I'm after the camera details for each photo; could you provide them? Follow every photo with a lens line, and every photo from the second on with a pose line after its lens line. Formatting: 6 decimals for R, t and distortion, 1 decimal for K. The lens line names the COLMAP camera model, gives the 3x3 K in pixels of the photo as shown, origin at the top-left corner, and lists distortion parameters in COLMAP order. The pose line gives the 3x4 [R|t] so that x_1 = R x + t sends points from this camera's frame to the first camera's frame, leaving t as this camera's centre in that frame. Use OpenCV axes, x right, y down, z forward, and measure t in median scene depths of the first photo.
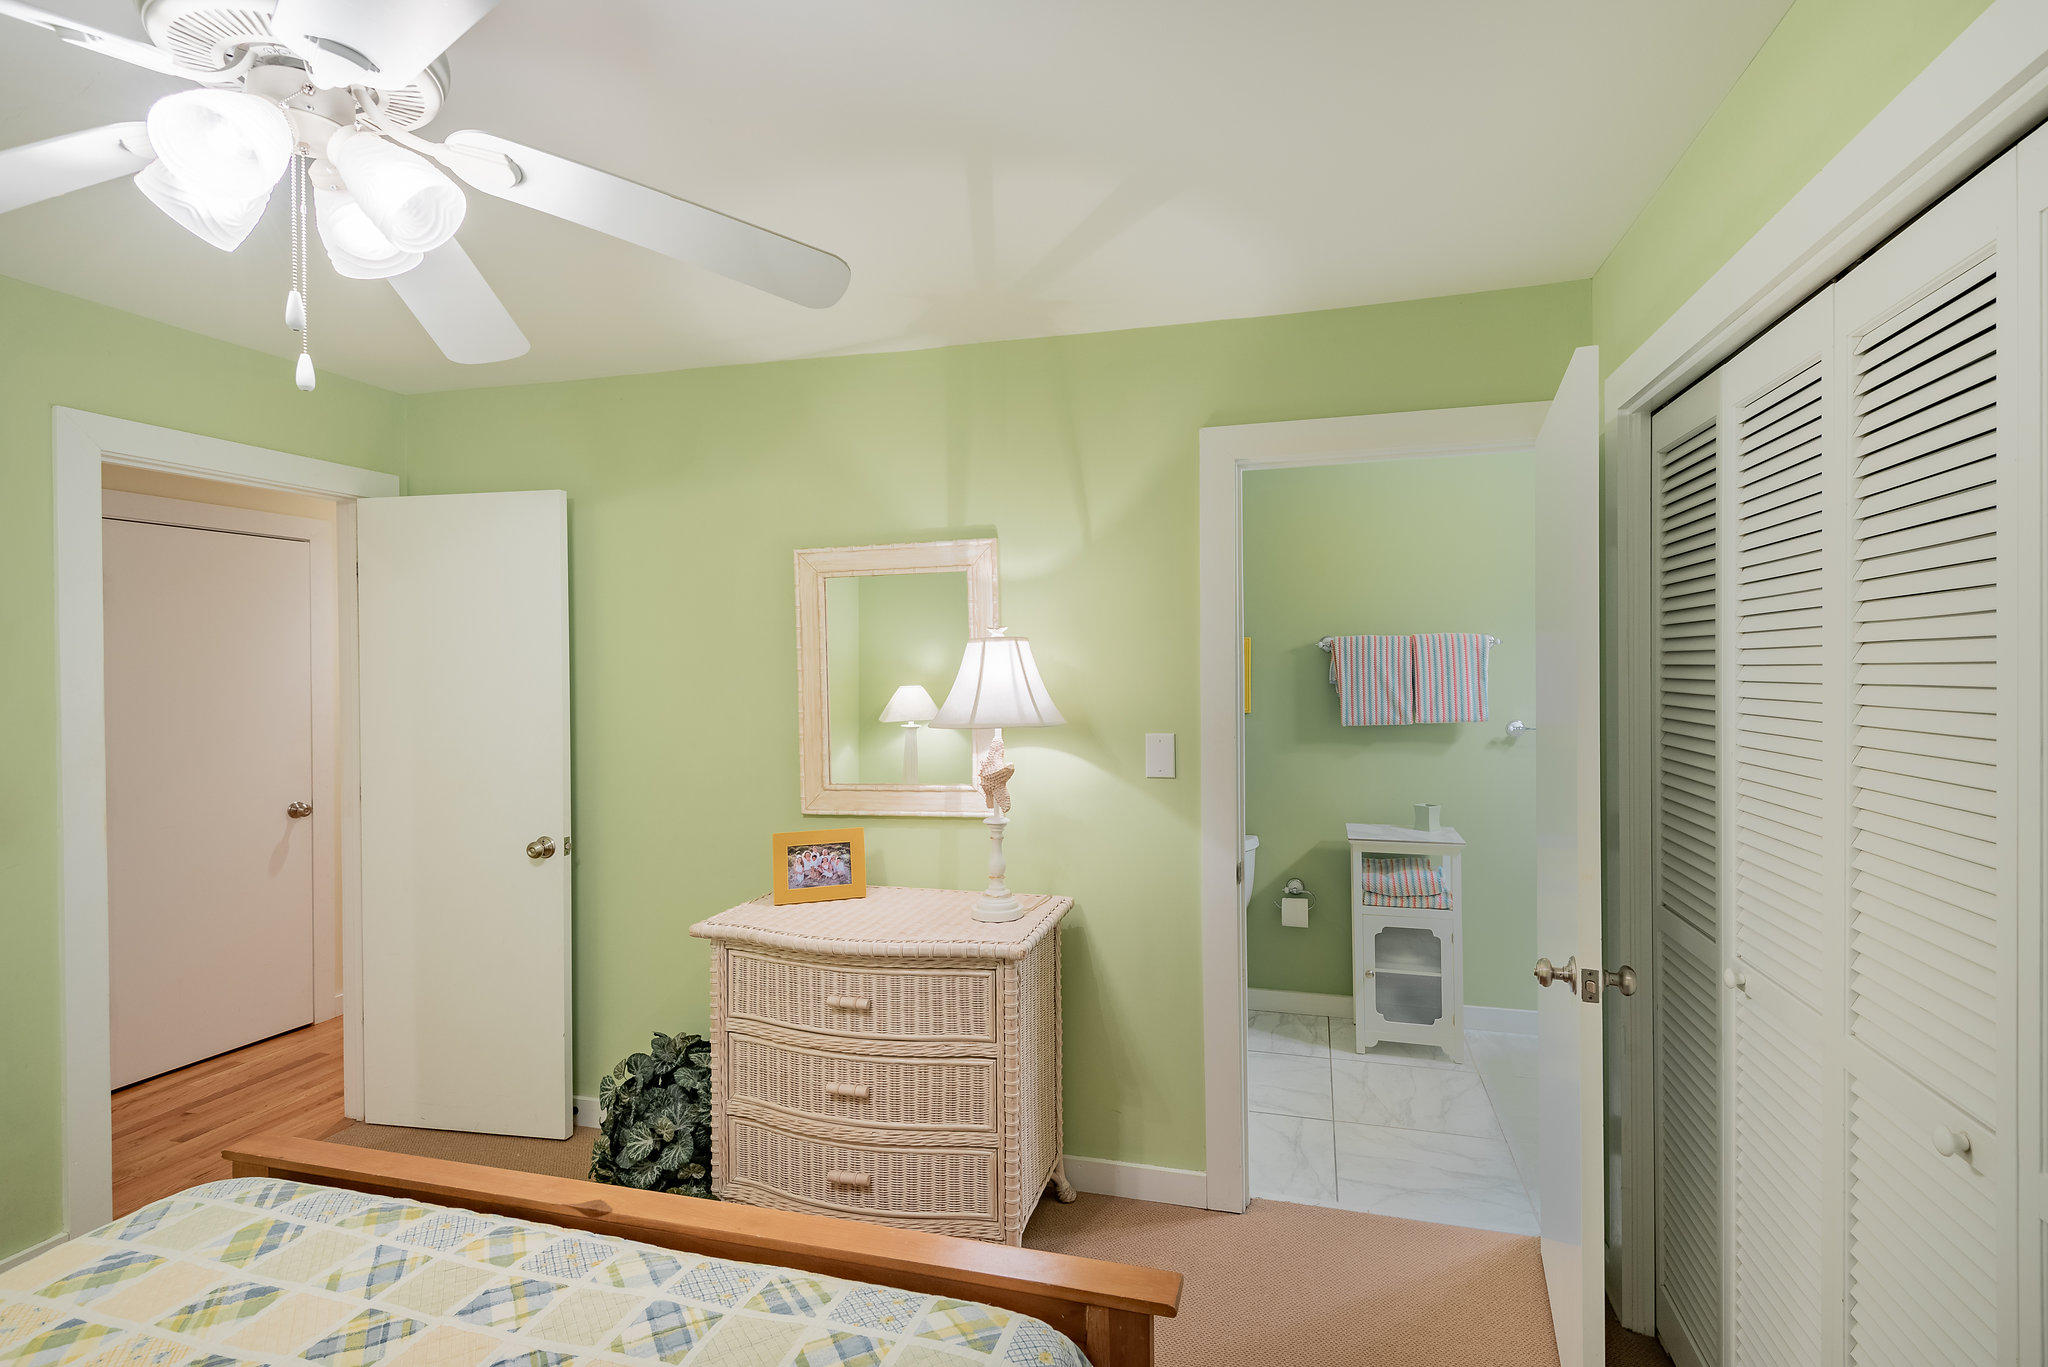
lens RADIAL K [[935.4, 0, 1030.4], [0, 935.4, 663.8], [0, 0, 1]] dist [-0.001378, -0.000526]
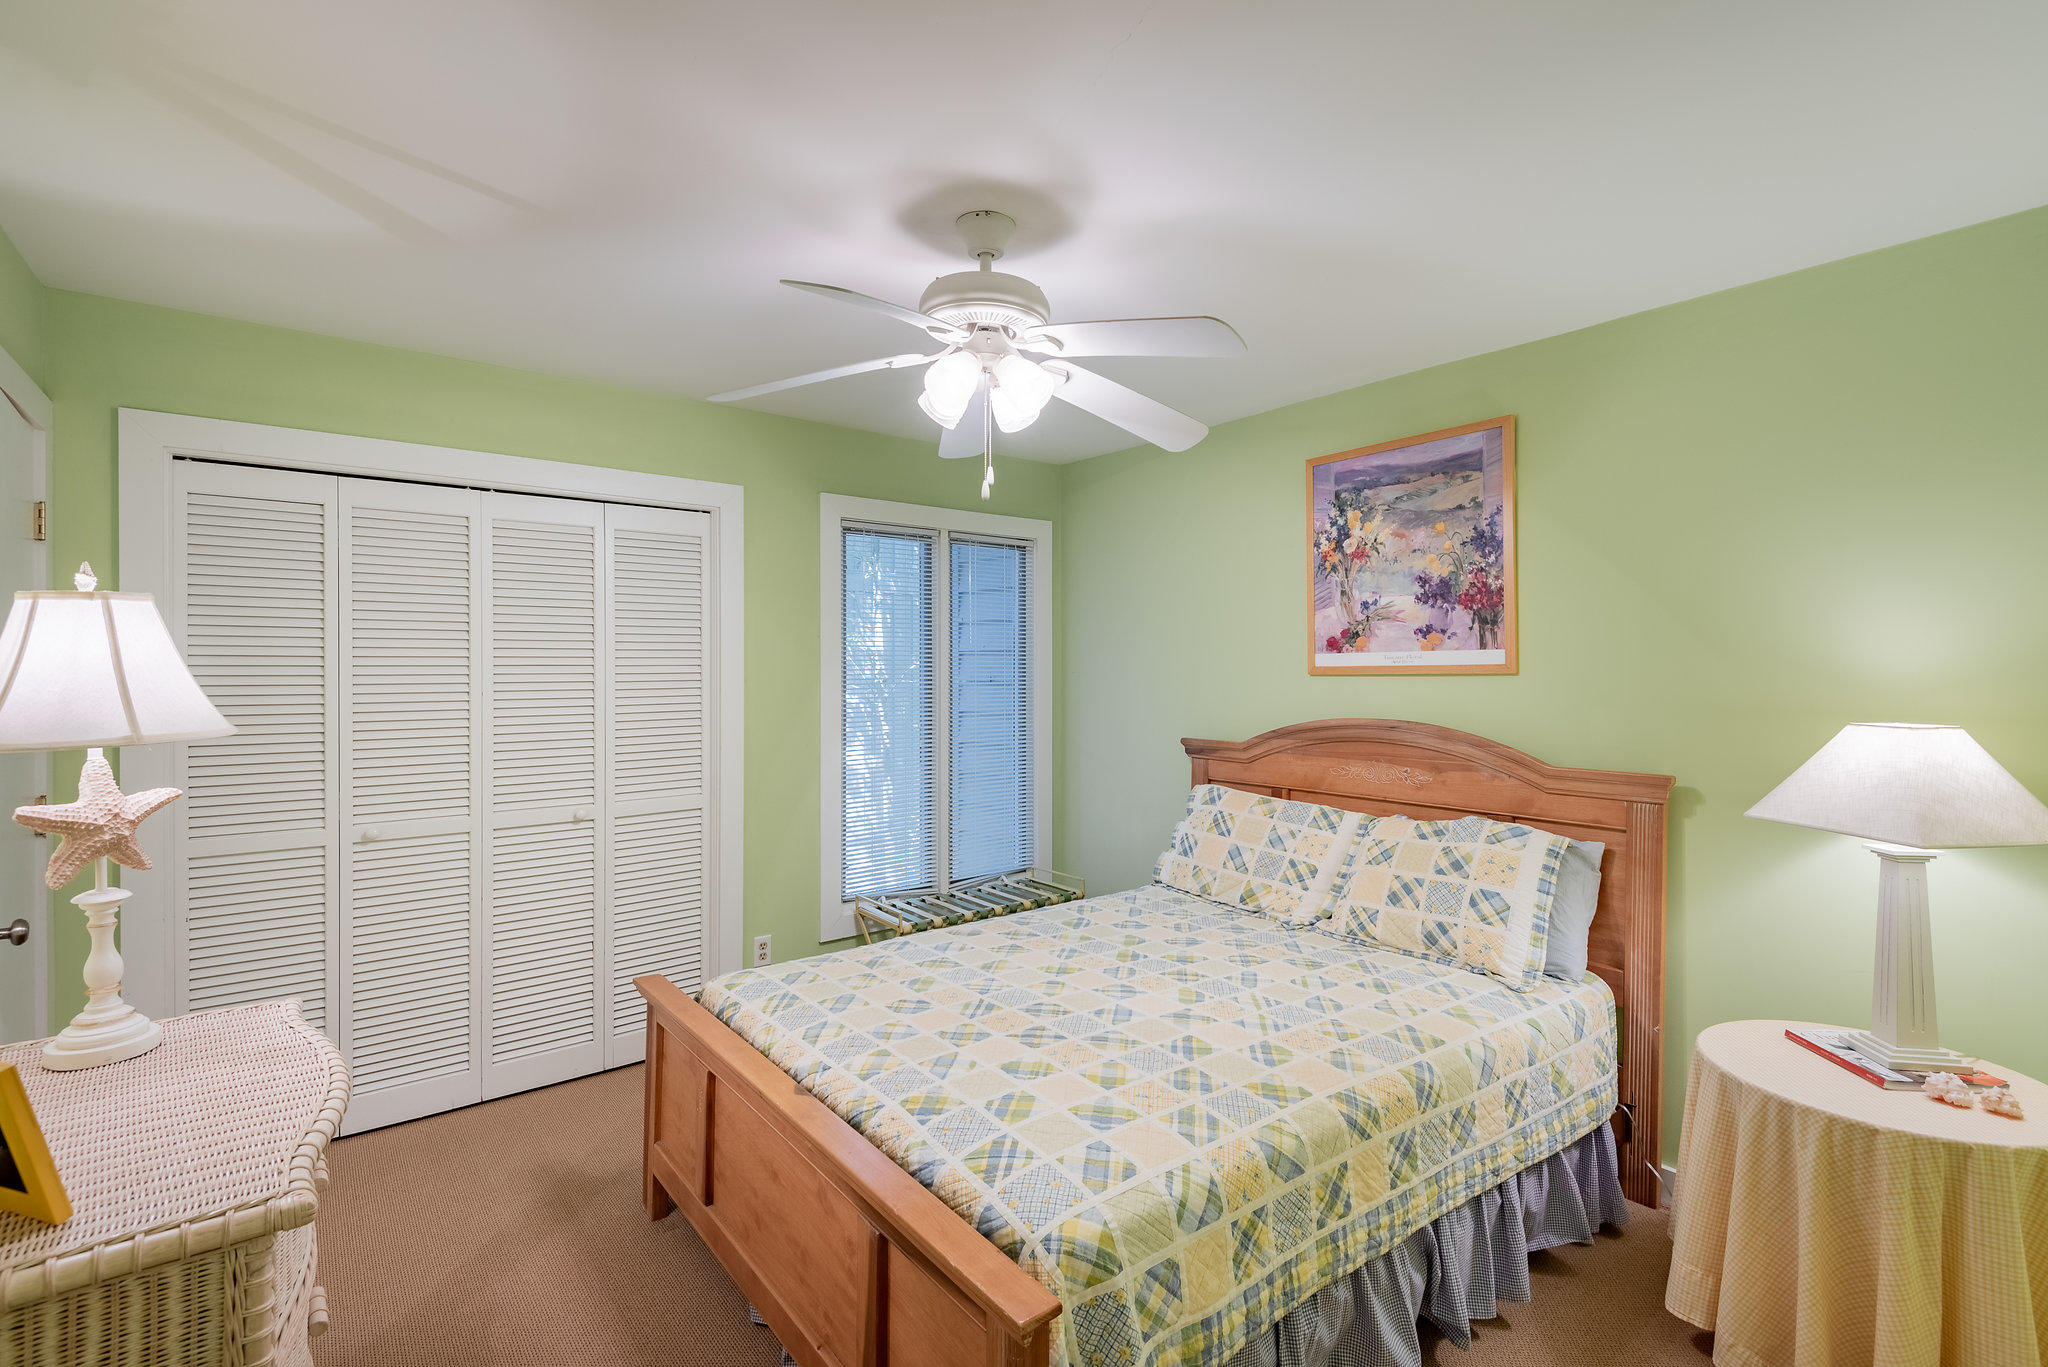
lens RADIAL K [[935.4, 0, 1030.4], [0, 935.4, 663.8], [0, 0, 1]] dist [-0.001378, -0.000526]
pose [[-0.799172, 0.006189, 0.601070, -1.719855], [-0.003612, 0.999880, -0.015097, 0.036865], [-0.601091, -0.014236, -0.799053, 2.143696]]
